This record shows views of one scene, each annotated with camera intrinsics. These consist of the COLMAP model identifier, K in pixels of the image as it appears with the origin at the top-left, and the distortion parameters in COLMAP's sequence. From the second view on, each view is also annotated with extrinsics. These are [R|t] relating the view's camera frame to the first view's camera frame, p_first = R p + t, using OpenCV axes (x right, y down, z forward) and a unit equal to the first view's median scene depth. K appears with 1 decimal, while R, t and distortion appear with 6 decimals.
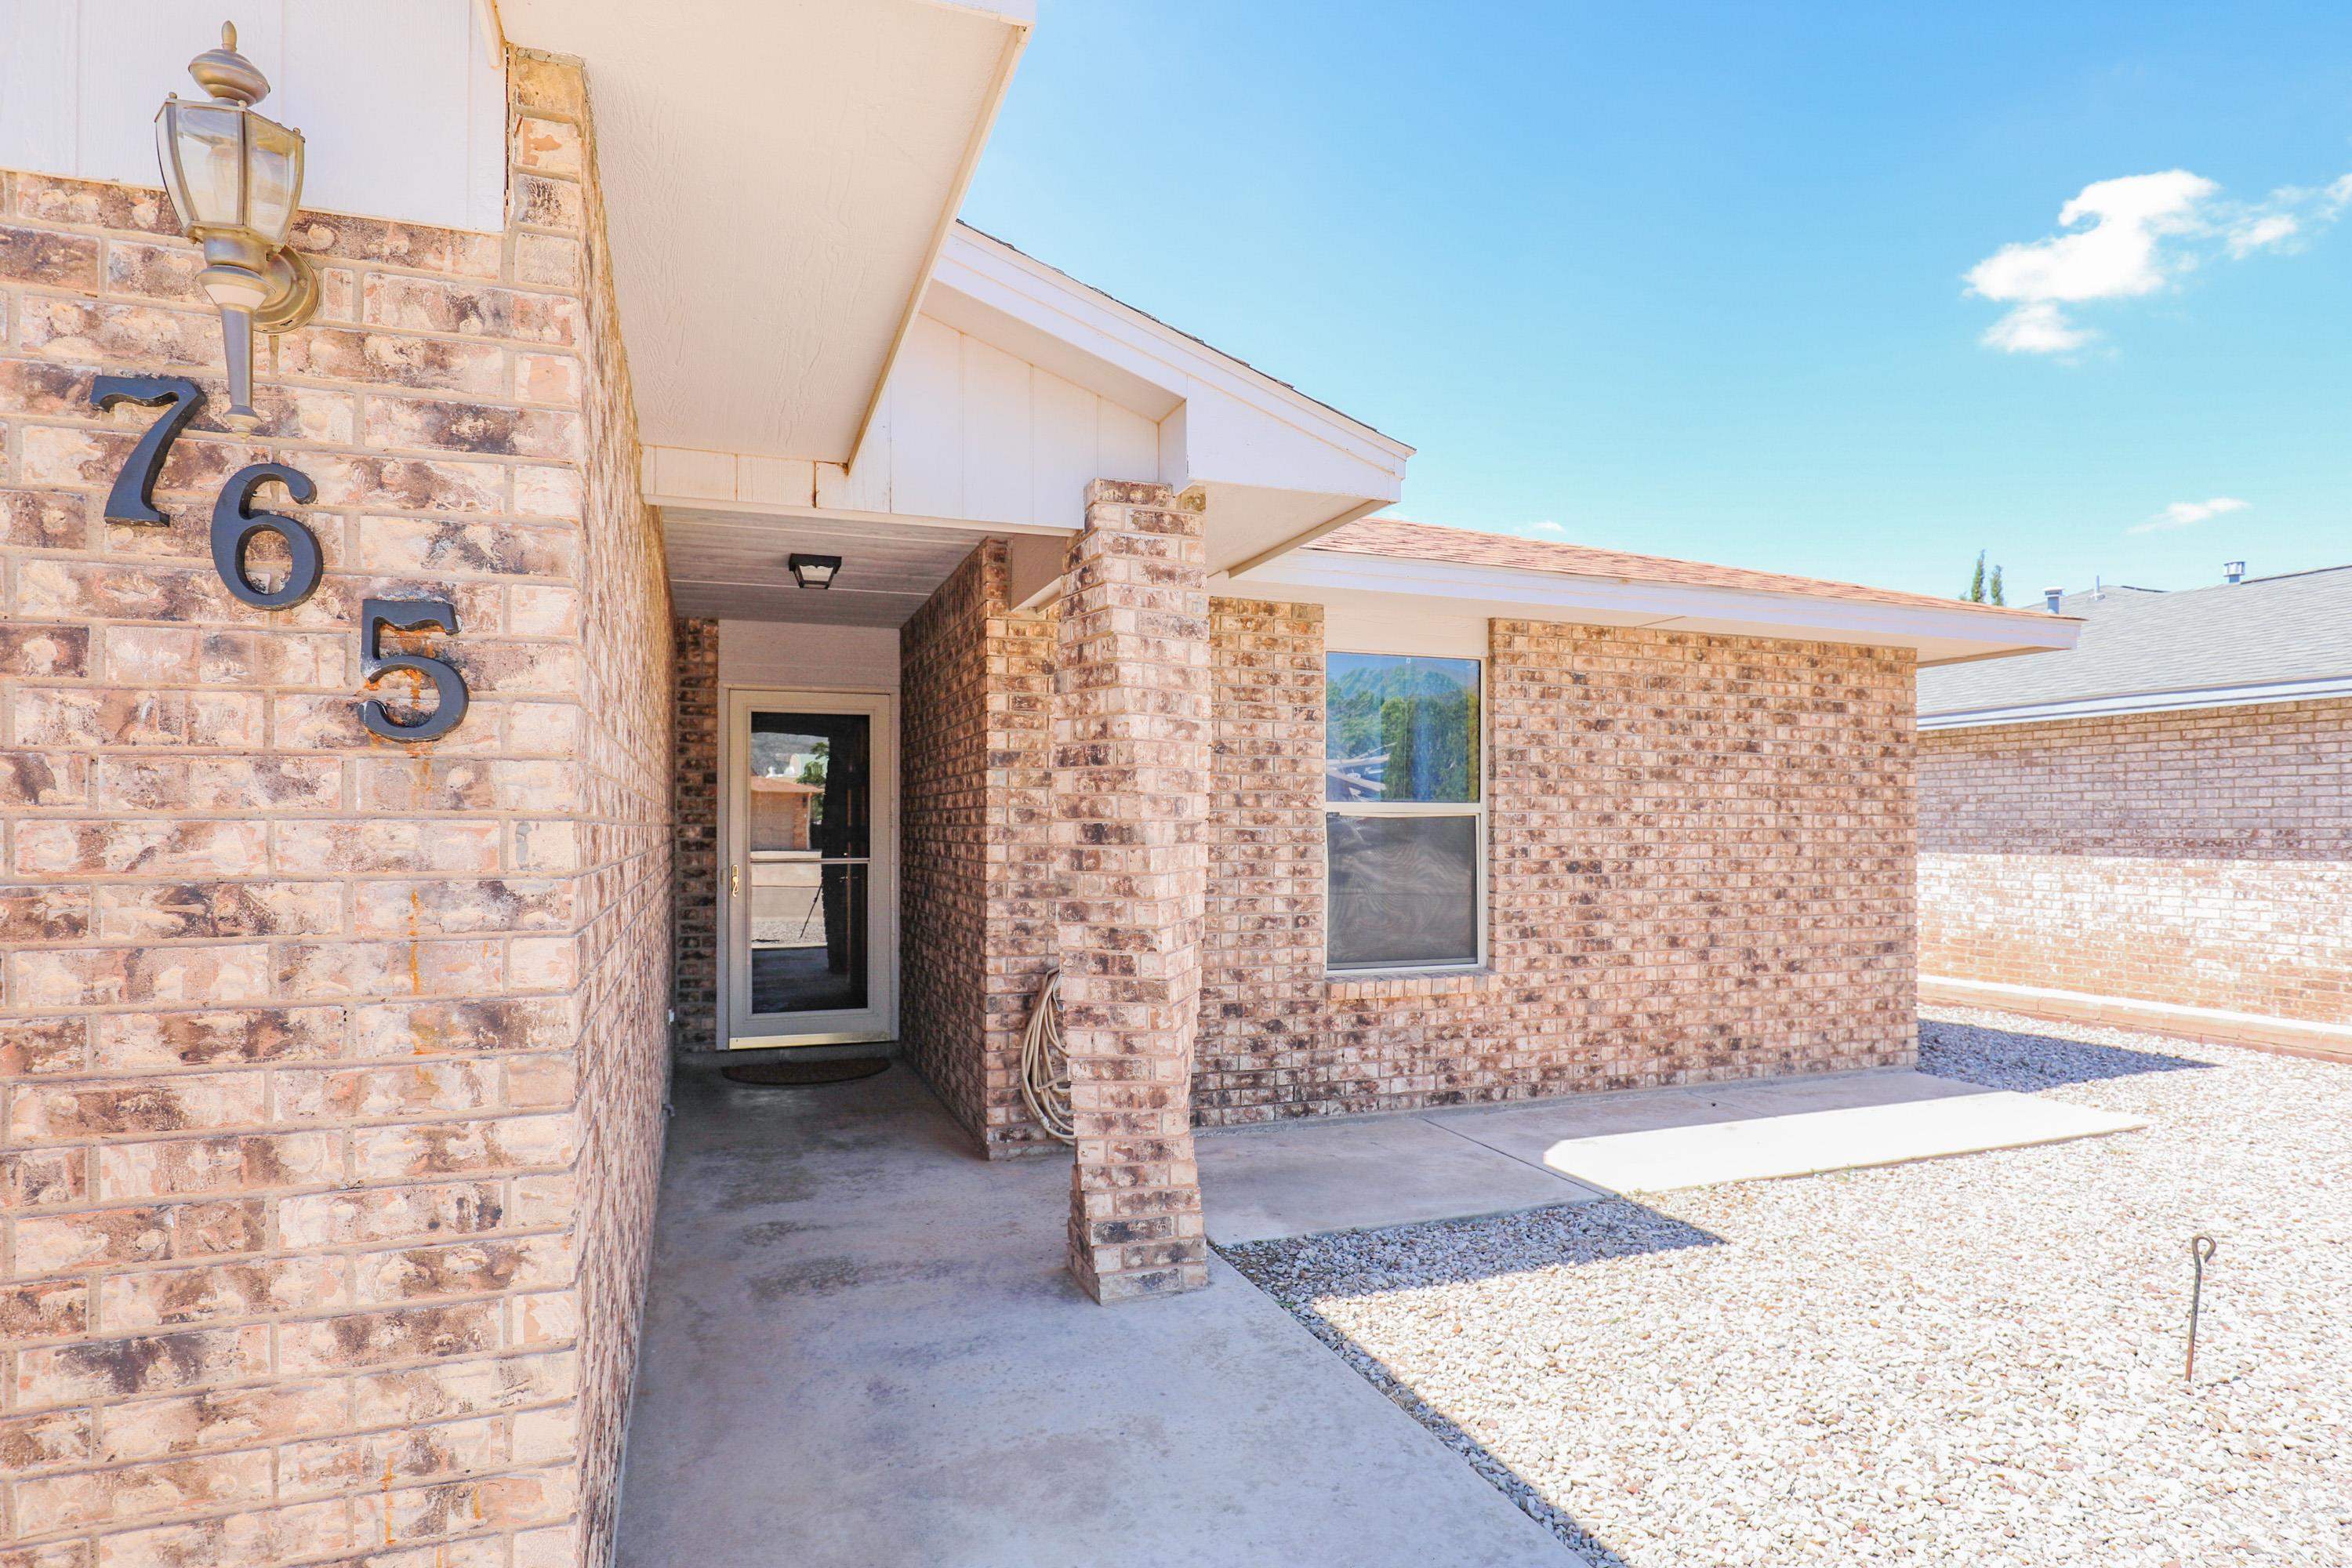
lens RADIAL K [[1247.8, 0, 1178.3], [0, 1247.8, 818.3], [0, 0, 1]] dist [-0.017208, -0.001182]
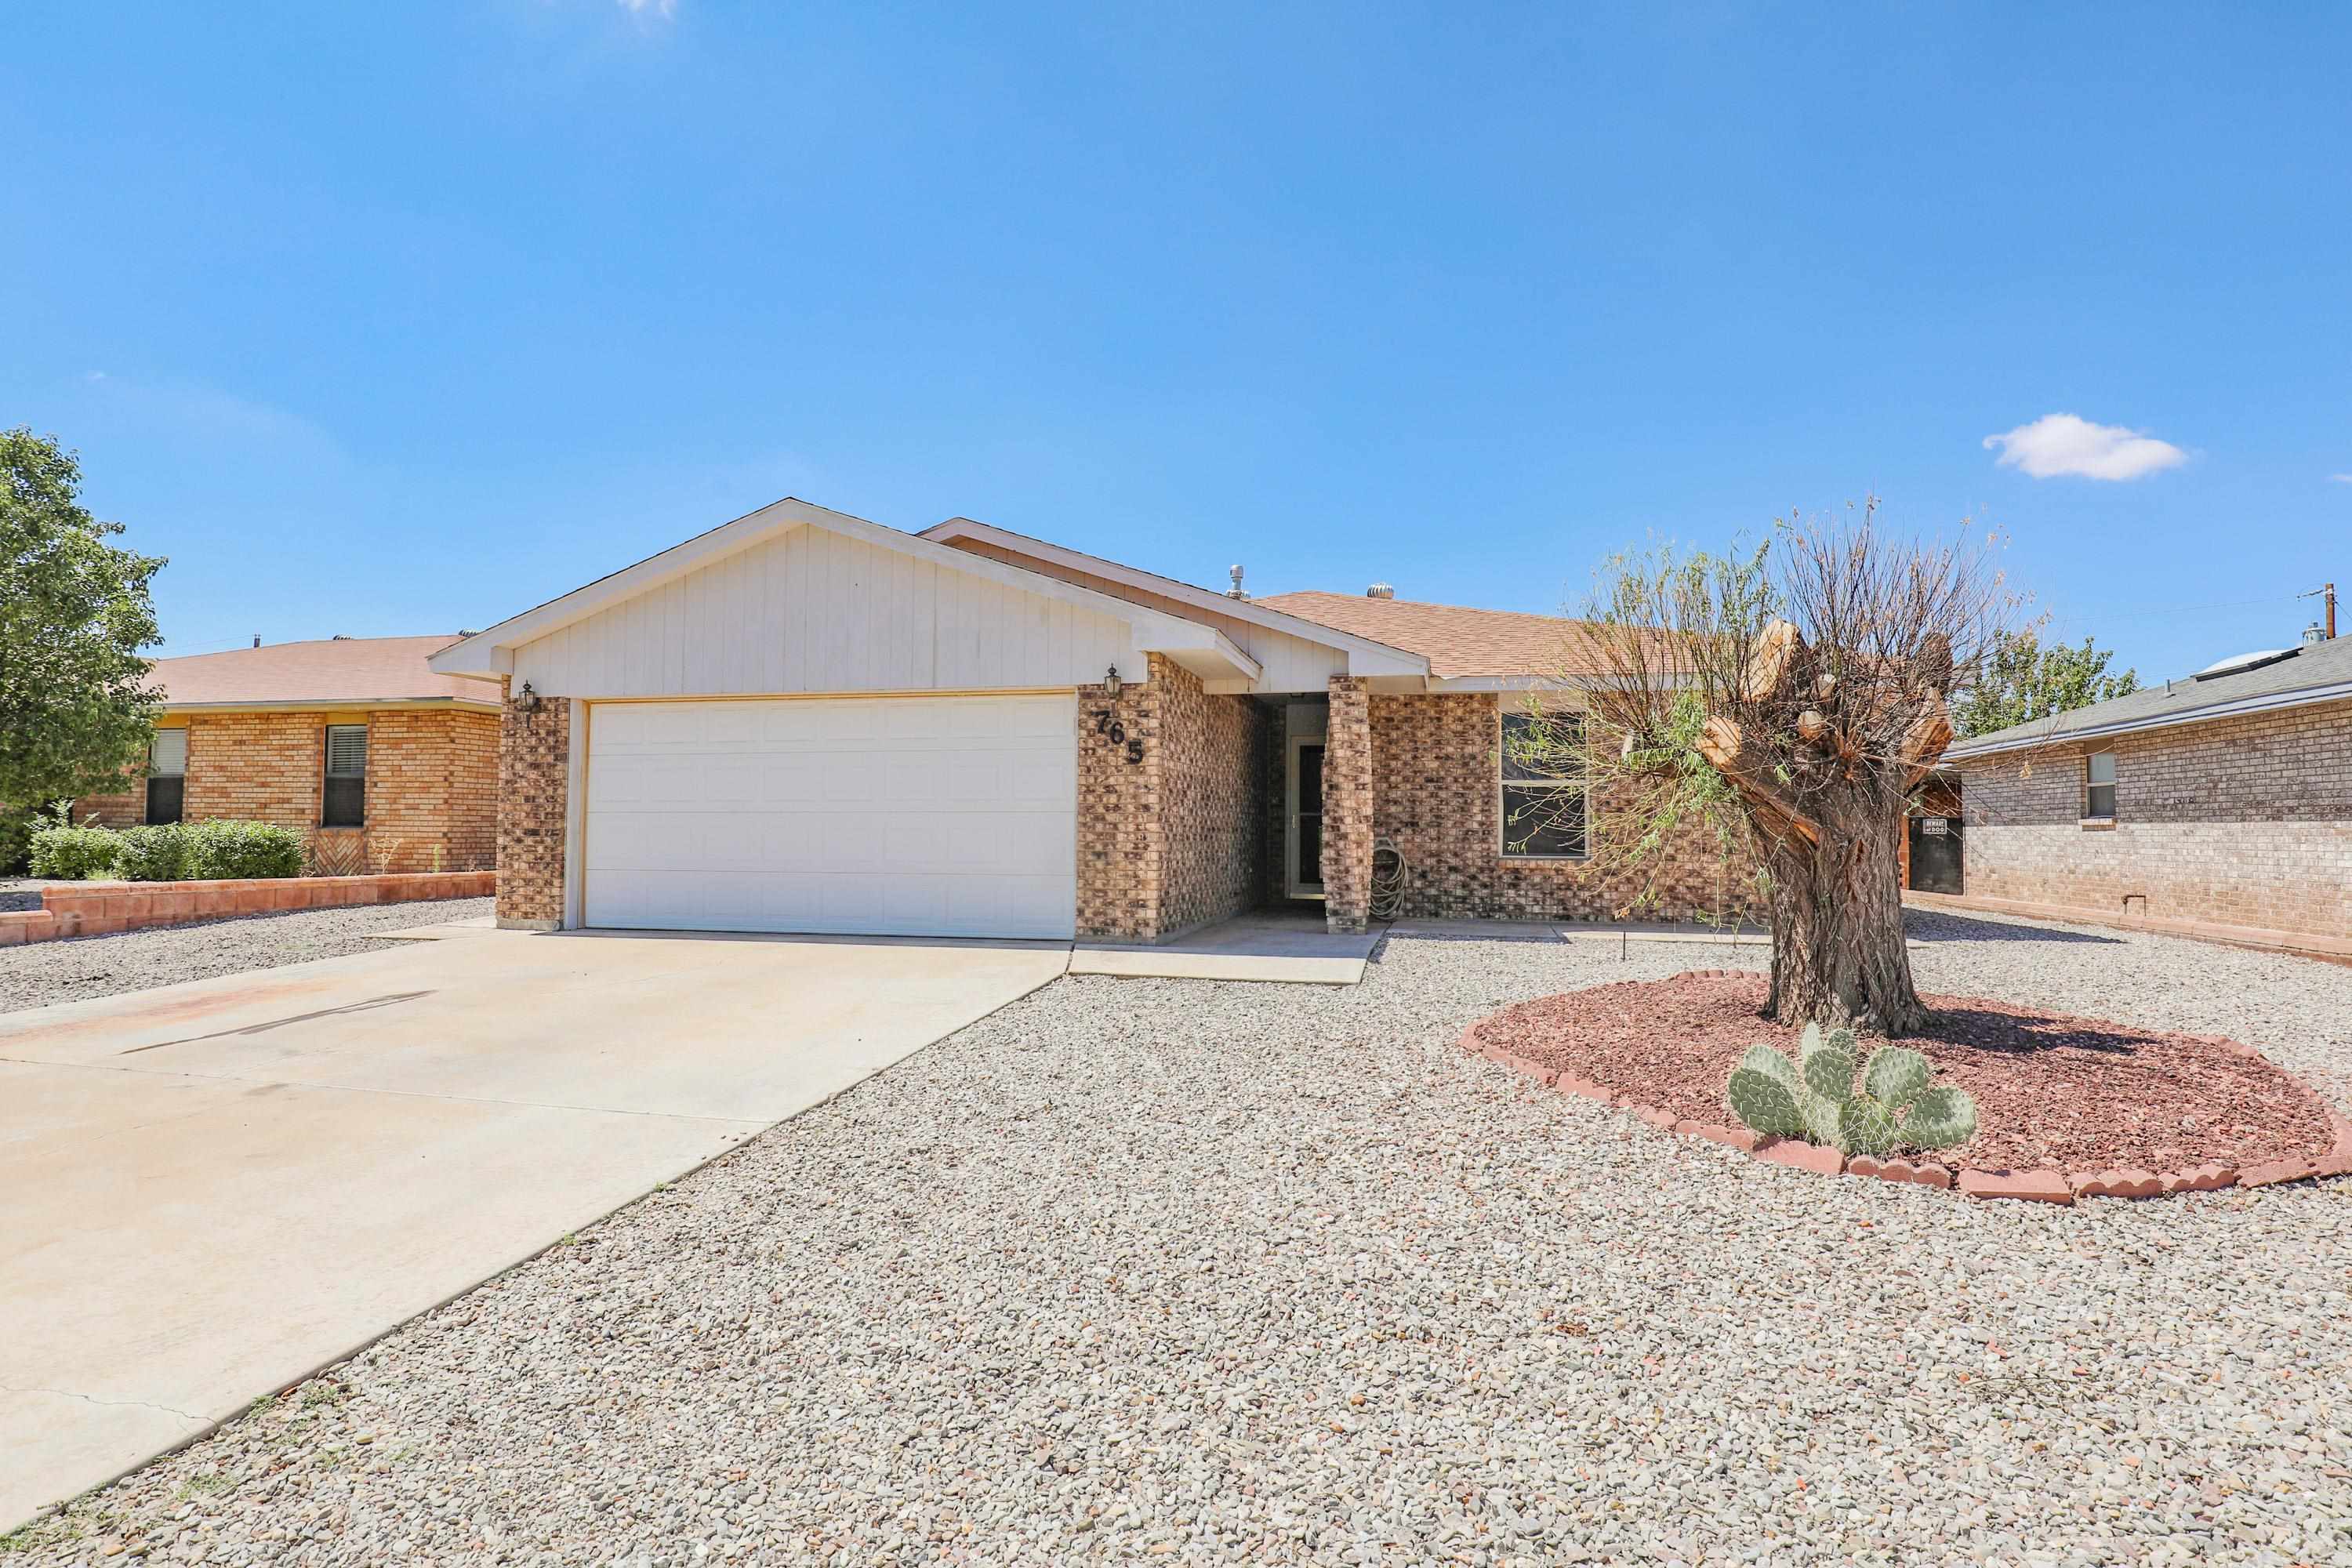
lens RADIAL K [[1220.0, 0, 1176.0], [0, 1220.0, 784.0], [0, 0, 1]] dist [-0.001799, -0.000398]
pose [[0.828068, -0.013950, -0.560454, 0.890515], [-0.006010, 0.999412, -0.033755, 0.073785], [0.560595, 0.031320, 0.827497, -1.180909]]
